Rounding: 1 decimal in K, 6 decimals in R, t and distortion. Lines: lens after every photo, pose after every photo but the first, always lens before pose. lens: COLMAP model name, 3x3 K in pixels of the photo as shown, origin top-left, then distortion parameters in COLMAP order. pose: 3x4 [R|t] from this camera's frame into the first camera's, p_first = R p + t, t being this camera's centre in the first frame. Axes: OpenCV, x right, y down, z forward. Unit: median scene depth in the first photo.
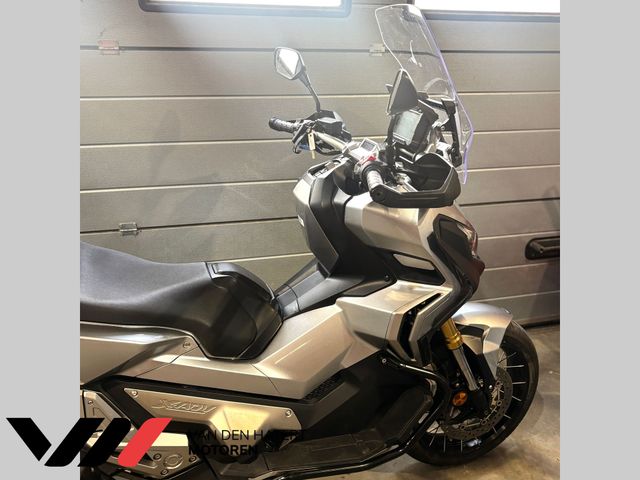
lens RADIAL K [[558.5, 0, 320.0], [0, 558.5, 240.0], [0, 0, 1]] dist [0.010333, -0.001341]
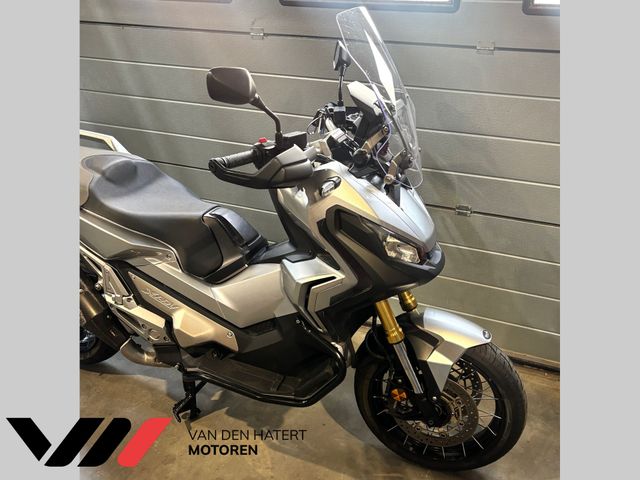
lens RADIAL K [[521.0, 0, 320.7], [0, 521.0, 259.6], [0, 0, 1]] dist [0.007196, -0.000212]
pose [[0.780184, 0.270075, -0.564246, 0.705349], [-0.228792, 0.962700, 0.144444, -0.067762], [0.582210, 0.016402, 0.812873, 0.160092]]
